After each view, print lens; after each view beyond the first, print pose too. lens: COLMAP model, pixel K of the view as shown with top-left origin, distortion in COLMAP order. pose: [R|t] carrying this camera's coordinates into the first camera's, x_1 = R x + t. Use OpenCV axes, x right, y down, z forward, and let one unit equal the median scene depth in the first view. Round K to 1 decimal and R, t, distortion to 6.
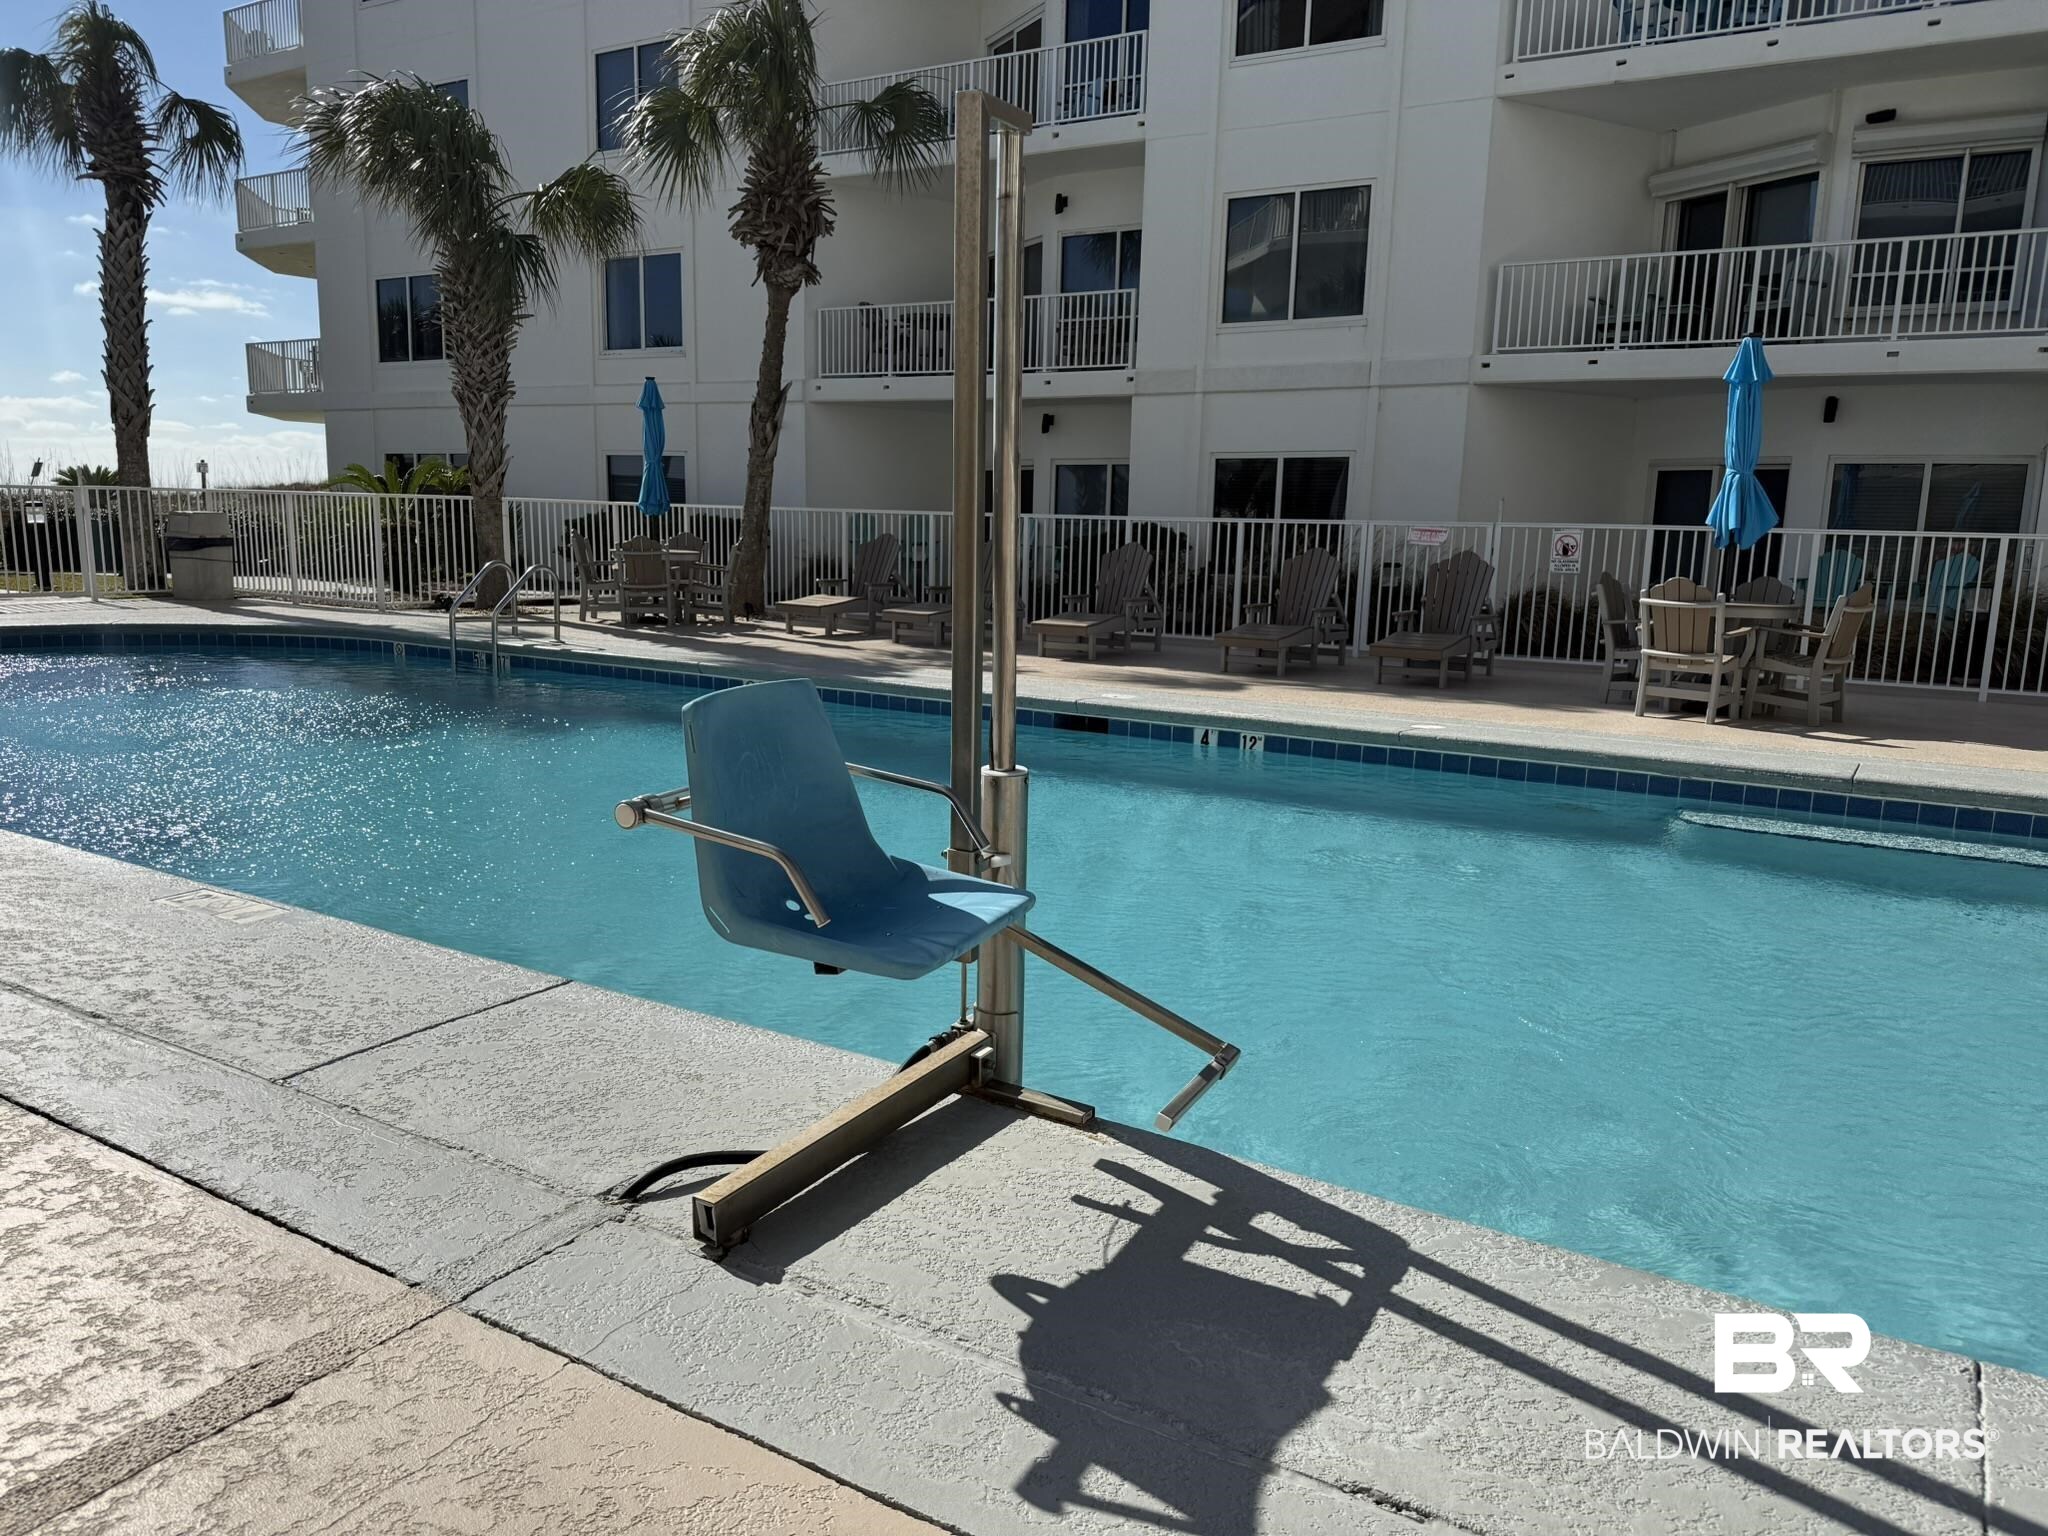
lens RADIAL K [[1439.2, 0, 1018.5], [0, 1439.2, 779.9], [0, 0, 1]] dist [0.106927, -0.155276]
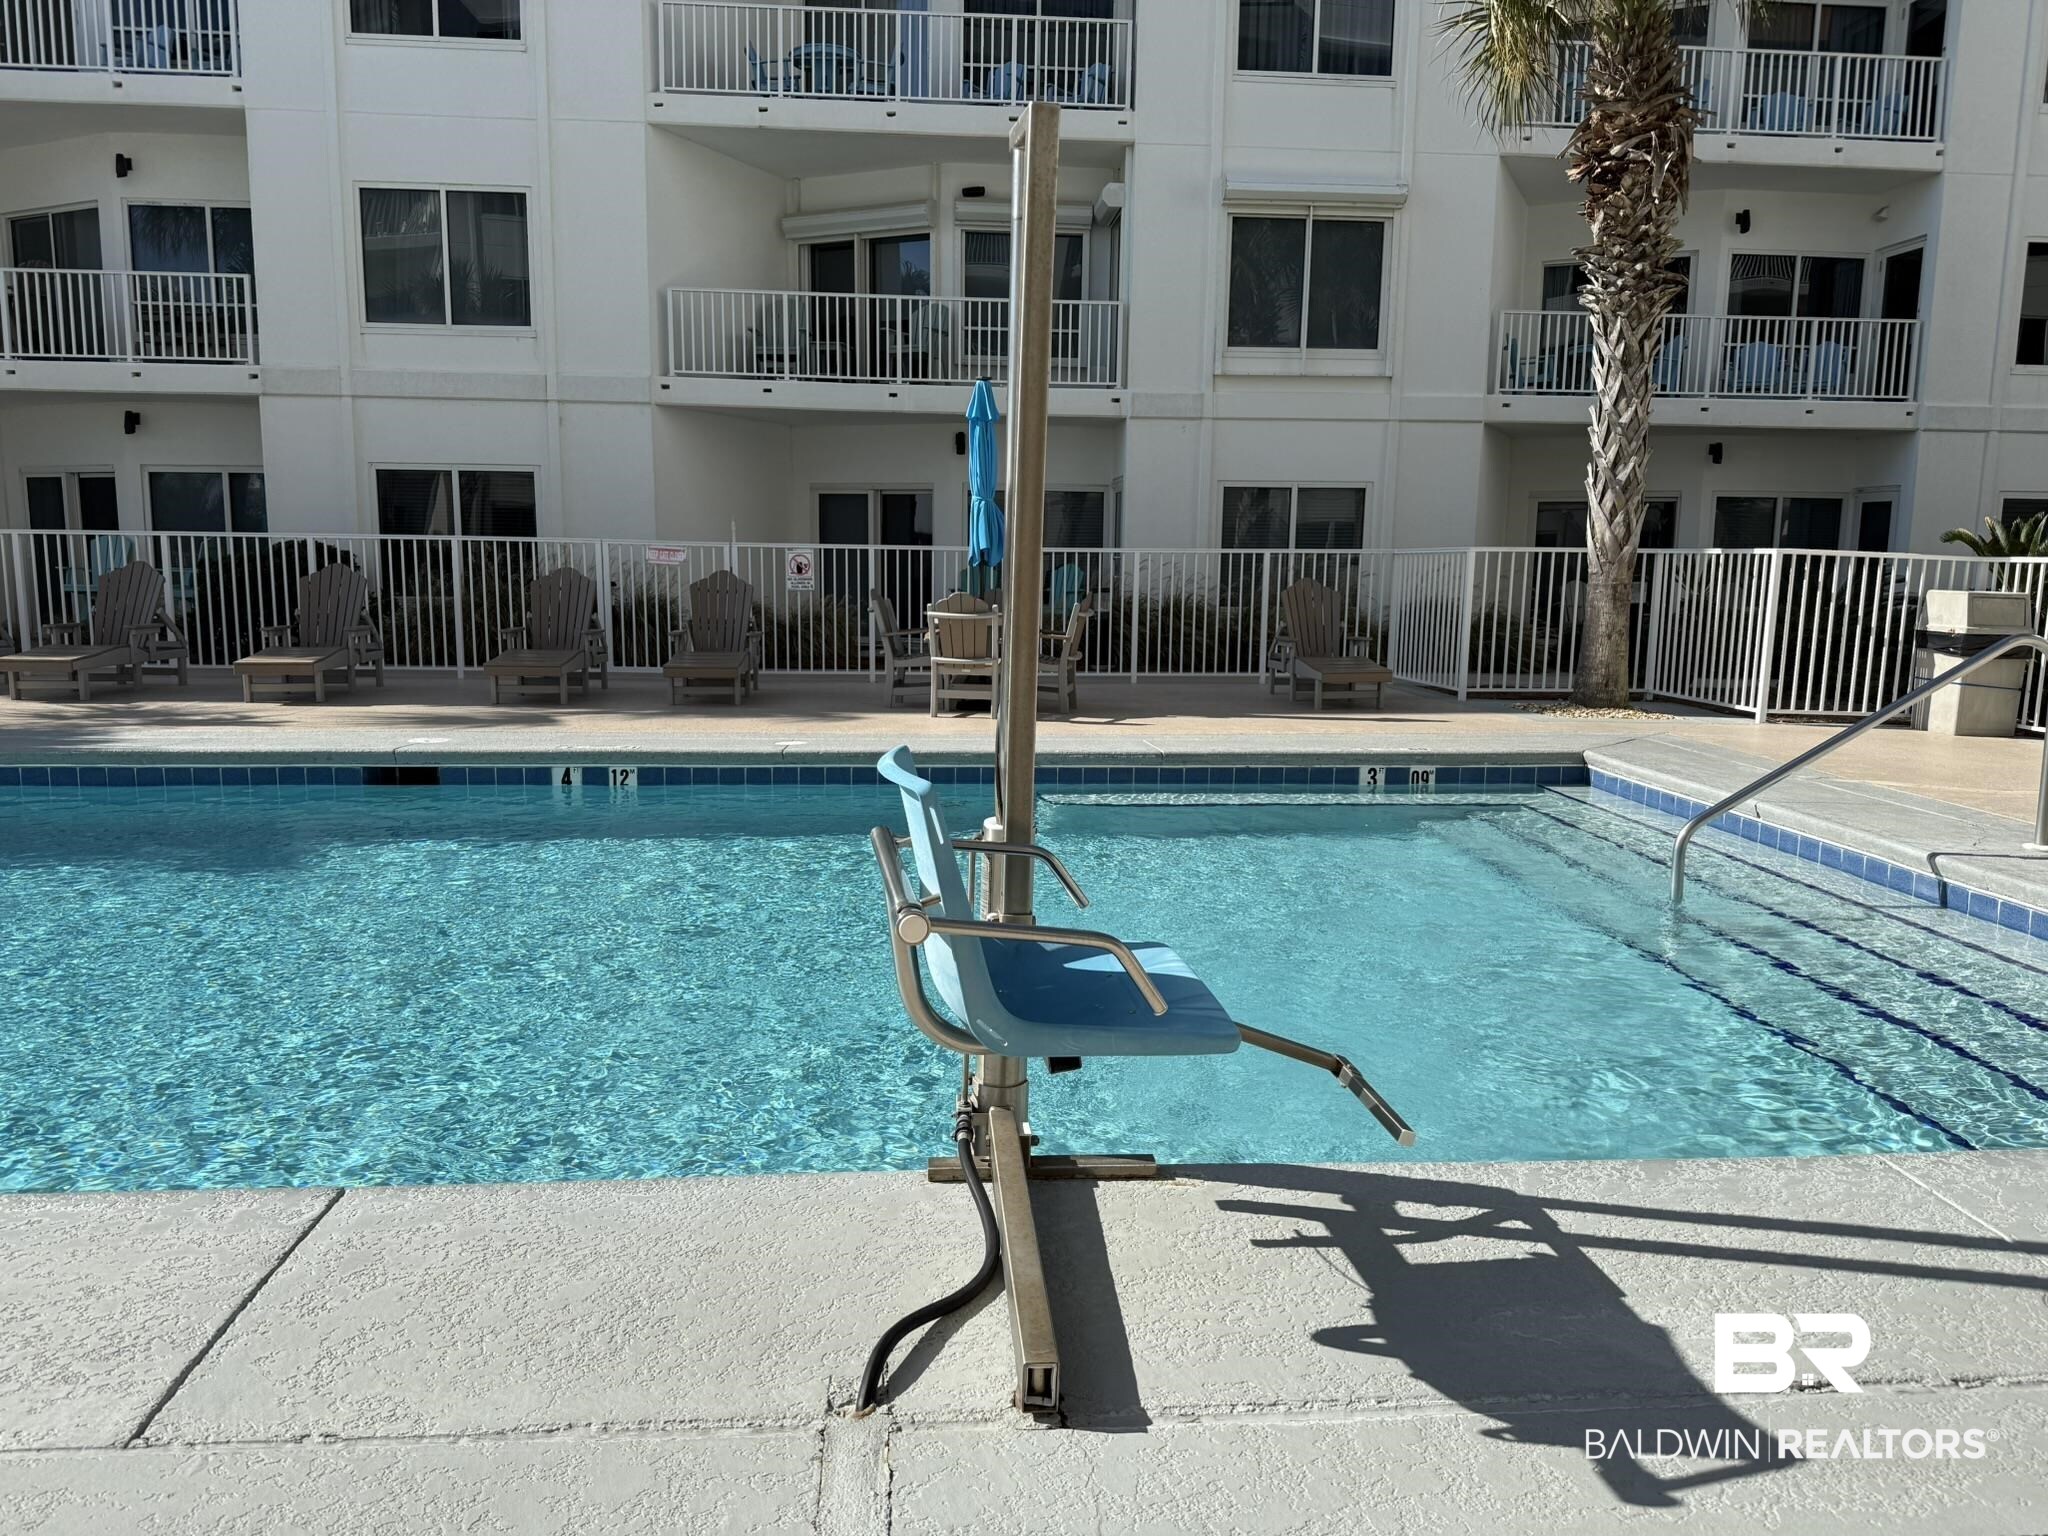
lens RADIAL K [[1434.1, 0, 1027.1], [0, 1434.1, 797.2], [0, 0, 1]] dist [0.056440, -0.081772]
pose [[0.804516, -0.114789, 0.582732, -0.108917], [0.112488, 0.992837, 0.040273, -0.012637], [-0.583181, 0.033150, 0.811666, 0.048157]]
